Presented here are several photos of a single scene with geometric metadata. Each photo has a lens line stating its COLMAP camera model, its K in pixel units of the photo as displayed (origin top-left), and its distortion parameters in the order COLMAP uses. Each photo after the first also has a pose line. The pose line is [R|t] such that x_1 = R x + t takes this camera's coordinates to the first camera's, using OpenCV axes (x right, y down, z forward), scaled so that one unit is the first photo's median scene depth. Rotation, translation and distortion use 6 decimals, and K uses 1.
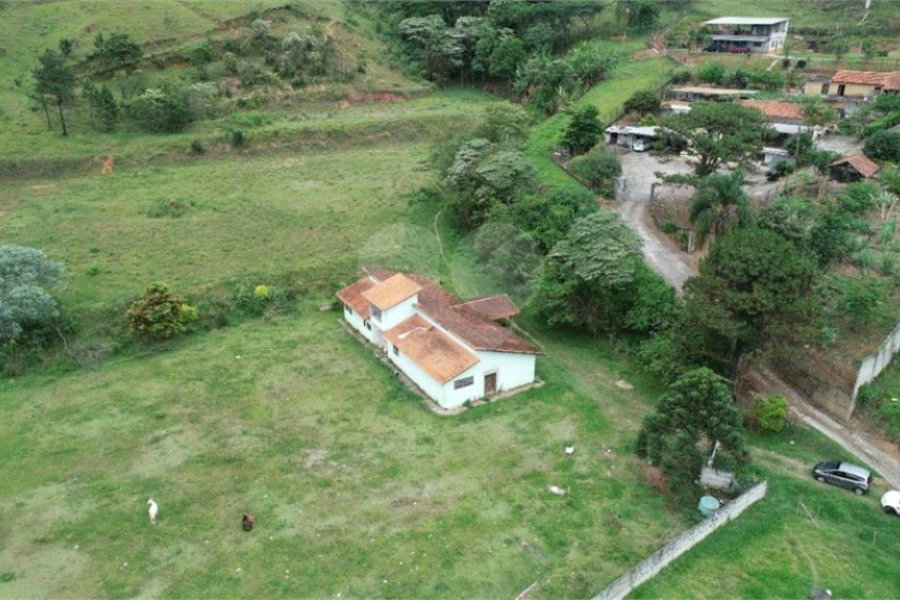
lens RADIAL K [[713.5, 0, 449.5], [0, 713.5, 296.9], [0, 0, 1]] dist [0.002609, -0.005951]
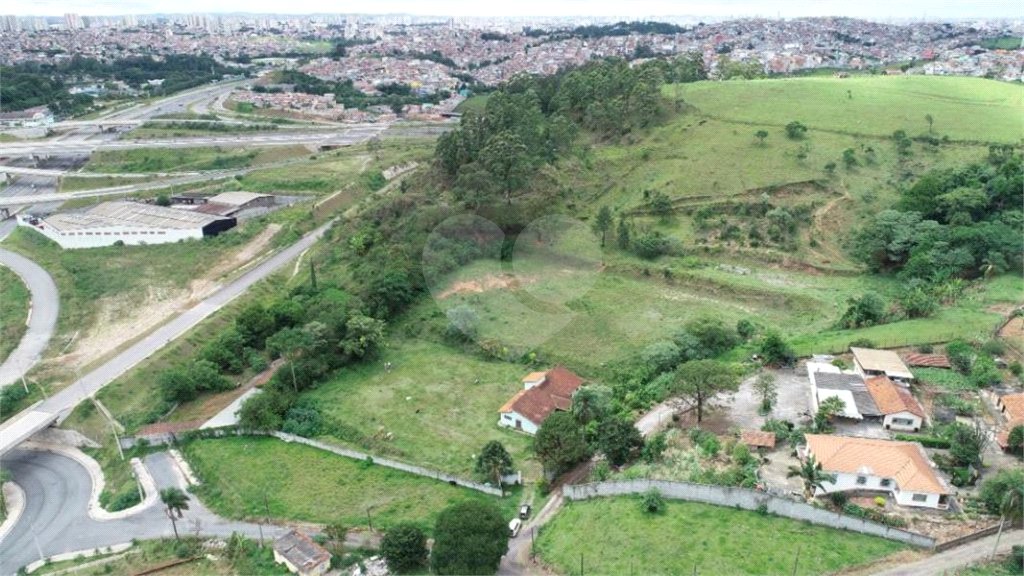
lens RADIAL K [[684.6, 0, 511.3], [0, 684.6, 288.4], [0, 0, 1]] dist [-0.003952, 0.003708]
pose [[0.472483, 0.327870, -0.818084, 1.386431], [-0.334019, 0.925598, 0.178047, -0.554648], [0.815593, 0.189131, 0.546844, -0.326692]]
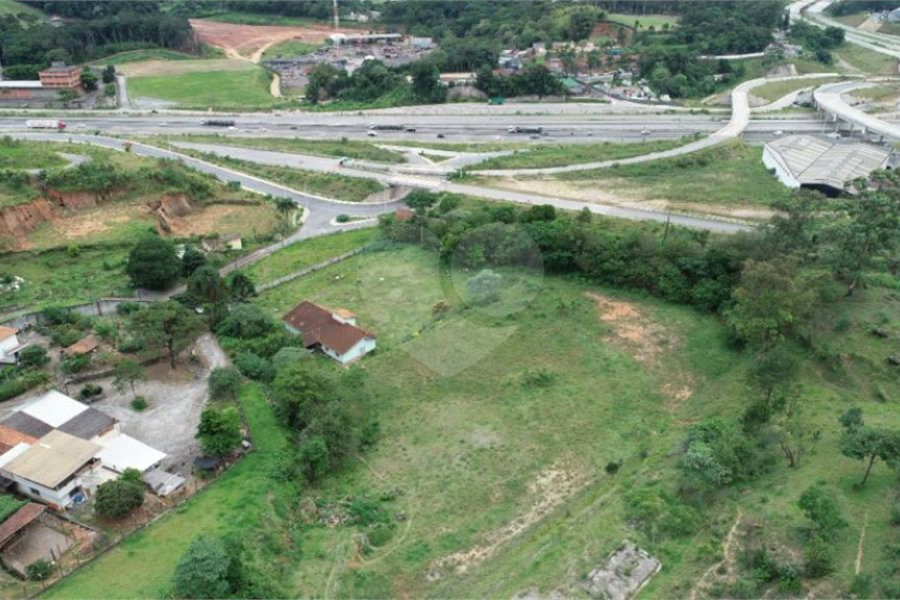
lens RADIAL K [[713.5, 0, 450.3], [0, 713.5, 296.3], [0, 0, 1]] dist [0.002609, -0.005951]
pose [[-0.962842, 0.116980, -0.243415, 0.137636], [-0.109286, 0.655458, 0.747283, -1.514257], [0.246966, 0.746117, -0.618318, 2.040973]]
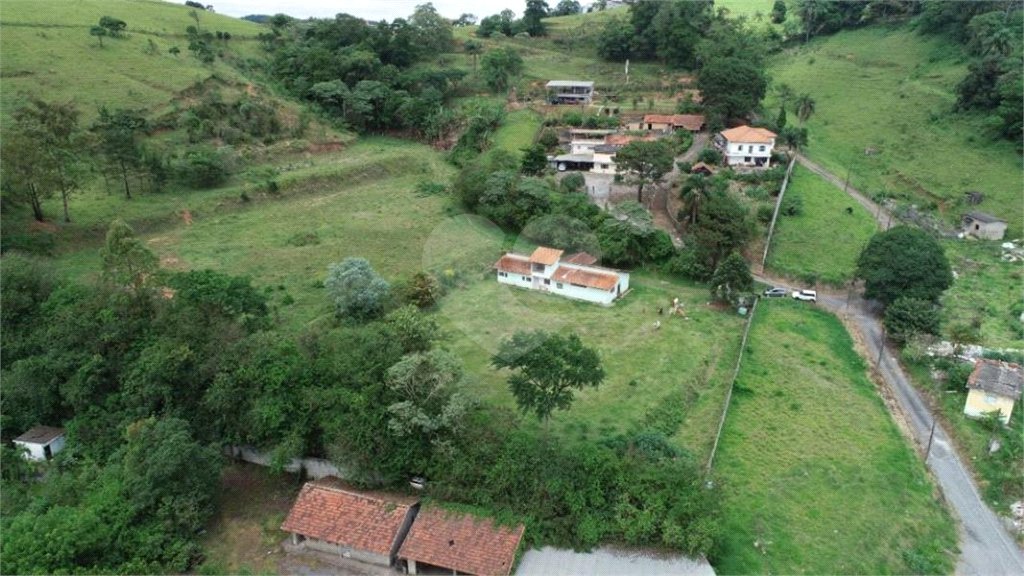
lens RADIAL K [[684.6, 0, 510.8], [0, 684.6, 287.7], [0, 0, 1]] dist [-0.003952, 0.003708]
pose [[0.875319, -0.159189, 0.456591, -0.790571], [0.178049, 0.984020, 0.001743, 0.043482], [-0.449572, 0.079770, 0.889675, -0.409978]]
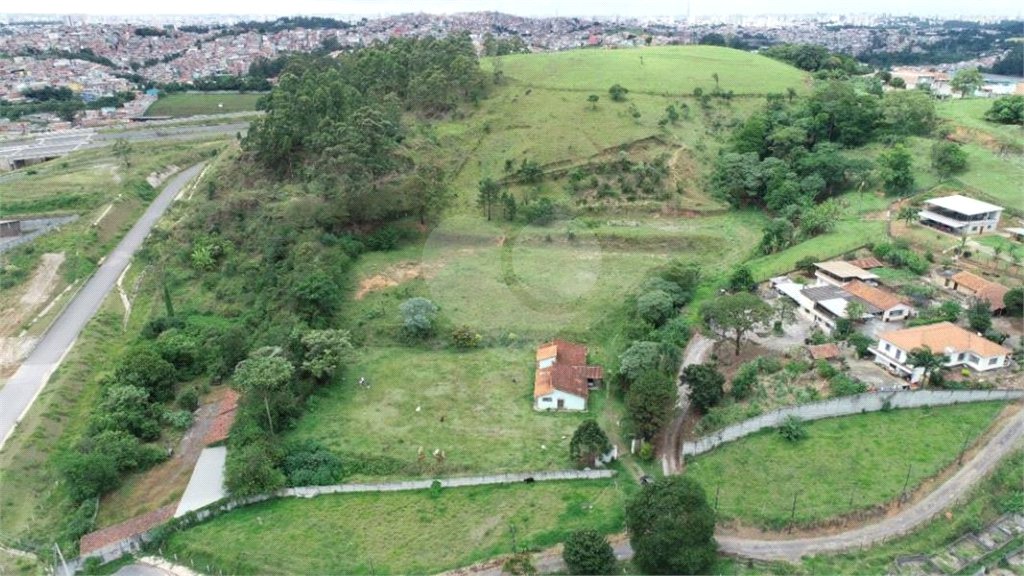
lens RADIAL K [[684.6, 0, 510.9], [0, 684.6, 287.1], [0, 0, 1]] dist [-0.003952, 0.003708]
pose [[0.822225, 0.212625, -0.527955, 0.754045], [-0.216902, 0.974658, 0.054729, -0.248823], [0.526212, 0.069515, 0.847507, -0.740795]]
